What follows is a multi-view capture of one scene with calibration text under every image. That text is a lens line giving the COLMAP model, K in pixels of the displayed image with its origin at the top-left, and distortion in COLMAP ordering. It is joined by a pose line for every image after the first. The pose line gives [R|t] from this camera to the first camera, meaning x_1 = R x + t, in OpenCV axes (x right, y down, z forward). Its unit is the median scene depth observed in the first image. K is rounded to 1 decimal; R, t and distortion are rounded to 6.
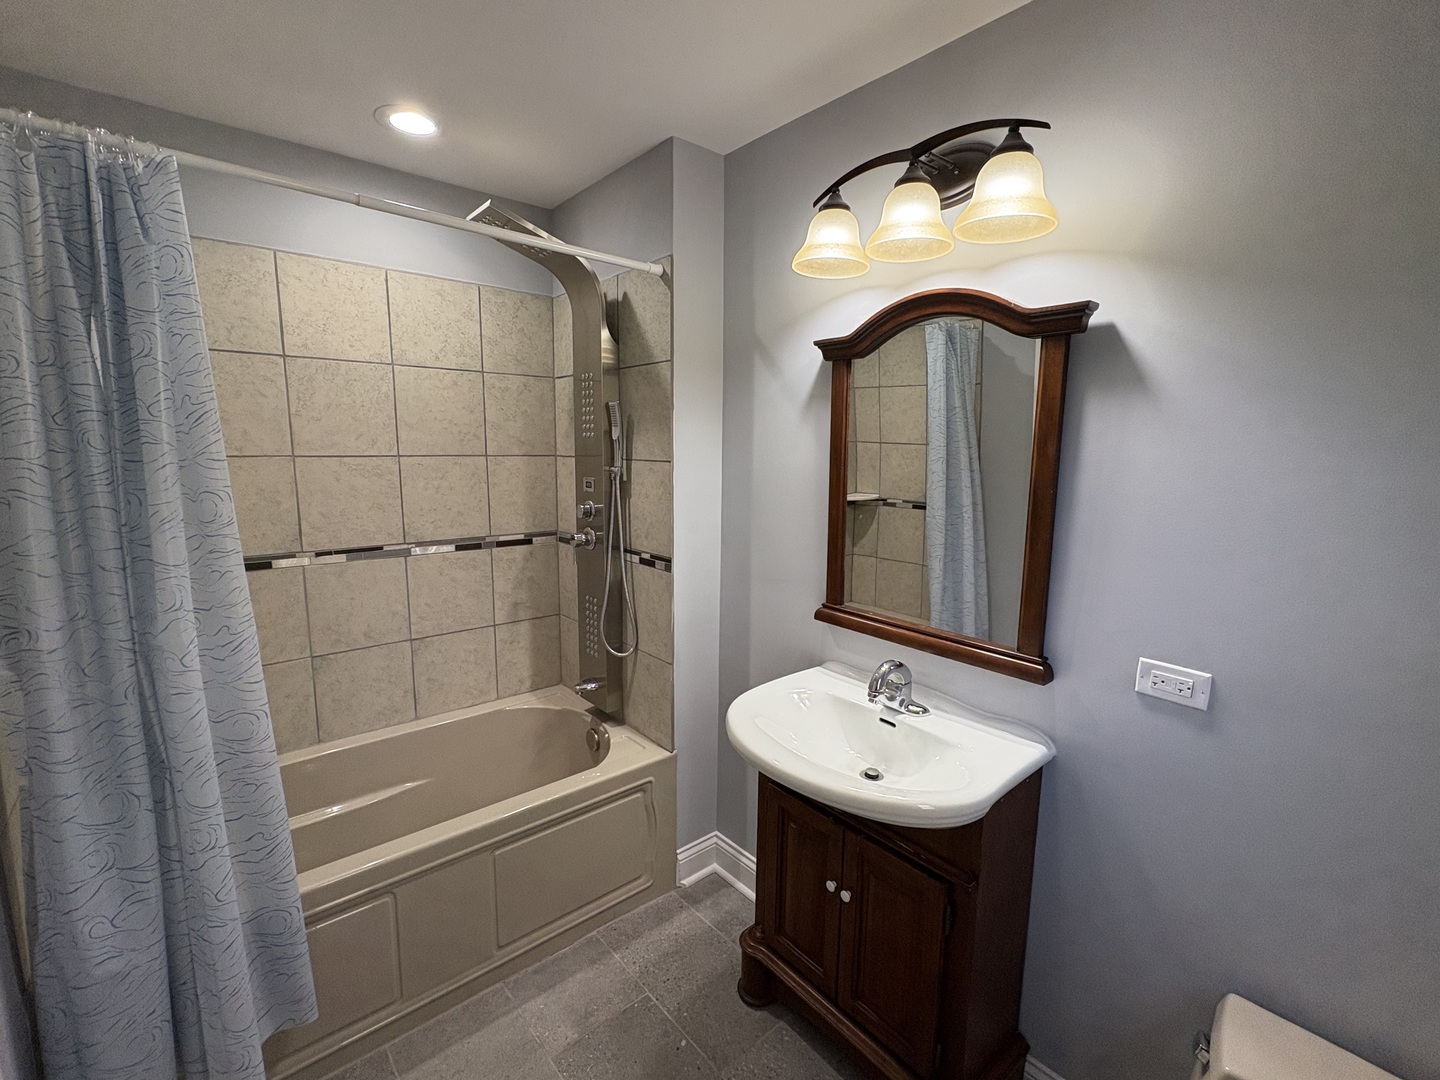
lens RADIAL K [[635.8, 0, 725.4], [0, 635.8, 539.7], [0, 0, 1]] dist [-0.012368, -0.000084]
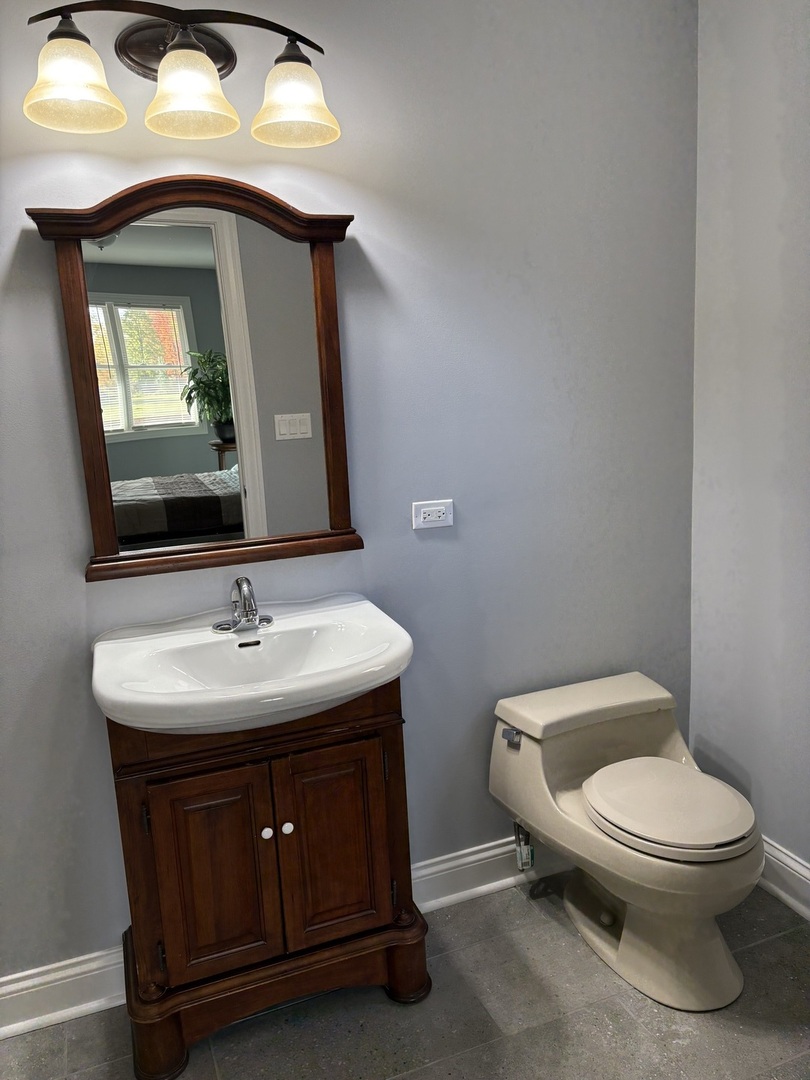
lens RADIAL K [[830.2, 0, 406.0], [0, 830.2, 541.1], [0, 0, 1]] dist [0.018694, -0.003868]
pose [[0.336555, -0.209927, 0.917966, -0.877454], [0.200227, 0.968496, 0.148073, 0.006781], [-0.920131, 0.133967, 0.367985, 0.368699]]
